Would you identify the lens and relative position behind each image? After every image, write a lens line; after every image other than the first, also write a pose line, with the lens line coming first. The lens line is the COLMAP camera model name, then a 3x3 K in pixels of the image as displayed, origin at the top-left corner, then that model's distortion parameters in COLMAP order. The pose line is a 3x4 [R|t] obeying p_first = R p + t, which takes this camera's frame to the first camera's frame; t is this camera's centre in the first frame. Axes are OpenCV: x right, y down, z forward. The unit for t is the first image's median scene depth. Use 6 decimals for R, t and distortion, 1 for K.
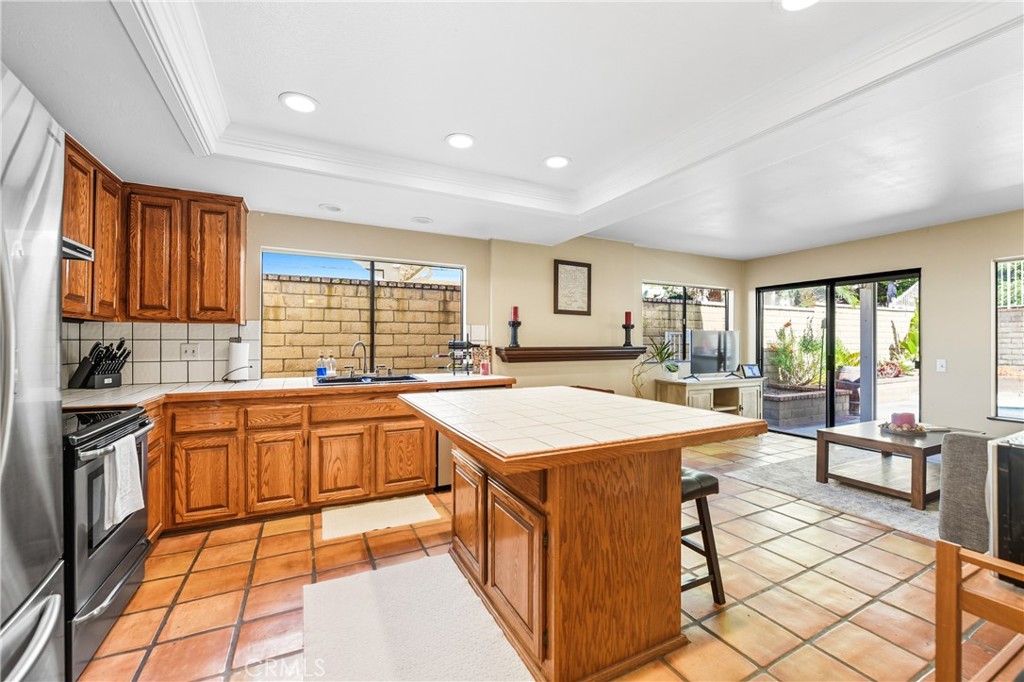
lens RADIAL K [[410.2, 0, 512.8], [0, 410.2, 342.4], [0, 0, 1]] dist [-0.011081, -0.000207]
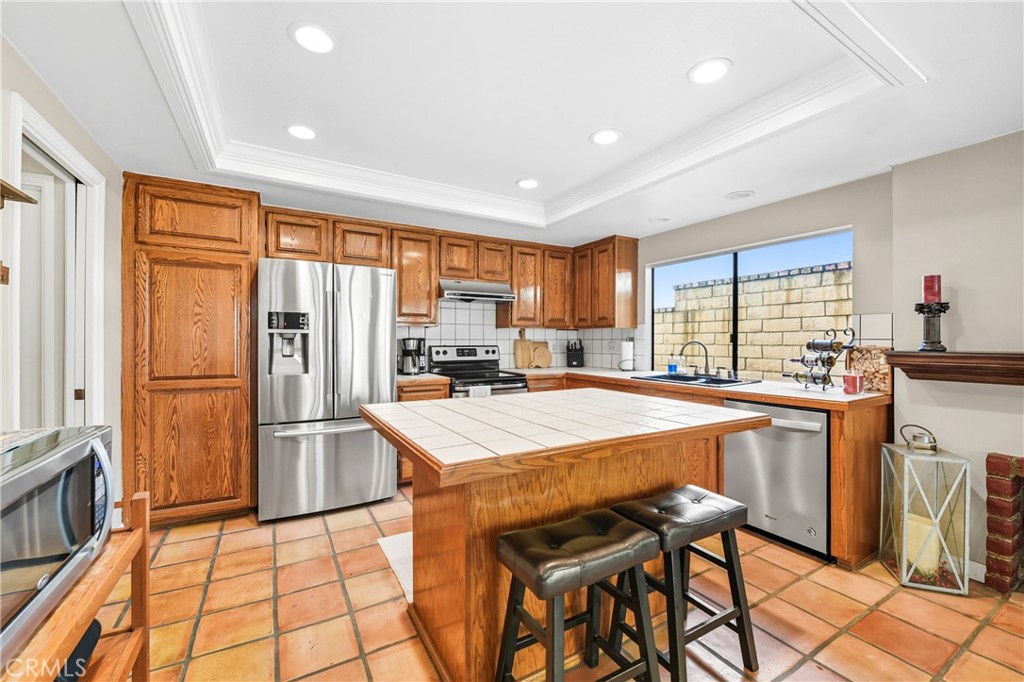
lens RADIAL K [[410.2, 0, 513.4], [0, 410.2, 340.4], [0, 0, 1]] dist [-0.011081, -0.000207]
pose [[0.061795, -0.000080, -0.998089, 0.698863], [-0.002724, 0.999996, -0.000249, -0.001927], [0.998085, 0.002734, 0.061795, 0.589451]]
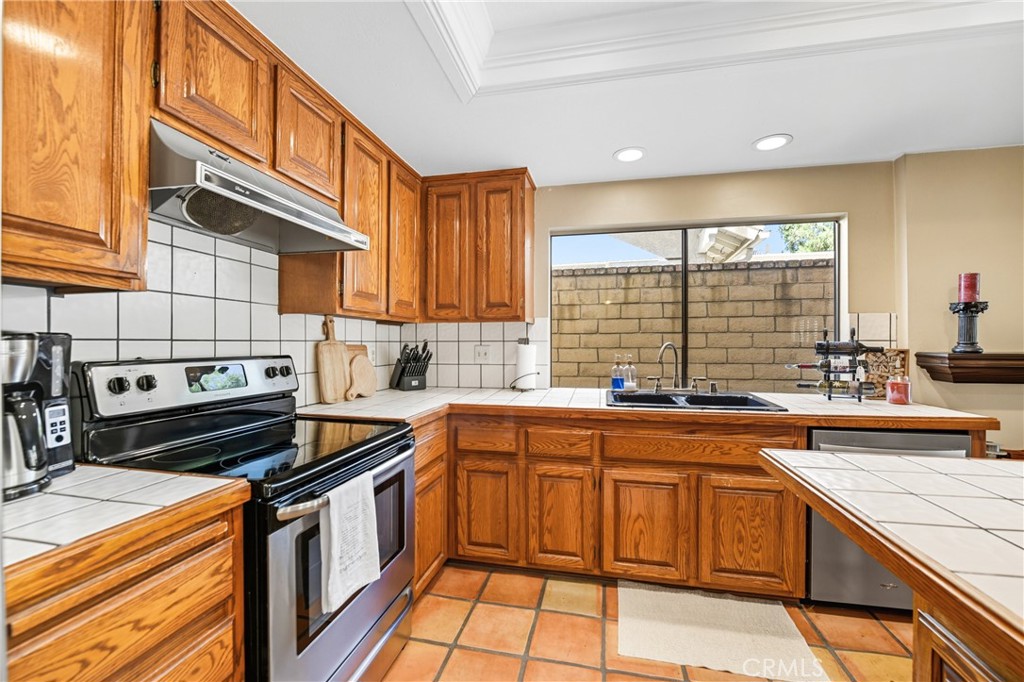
lens RADIAL K [[410.2, 0, 517.8], [0, 410.2, 340.9], [0, 0, 1]] dist [-0.011081, -0.000207]
pose [[0.778896, -0.005508, -0.627129, -0.163712], [0.000701, 0.999968, -0.007912, 0.000247], [0.627153, 0.005723, 0.778875, 0.353768]]
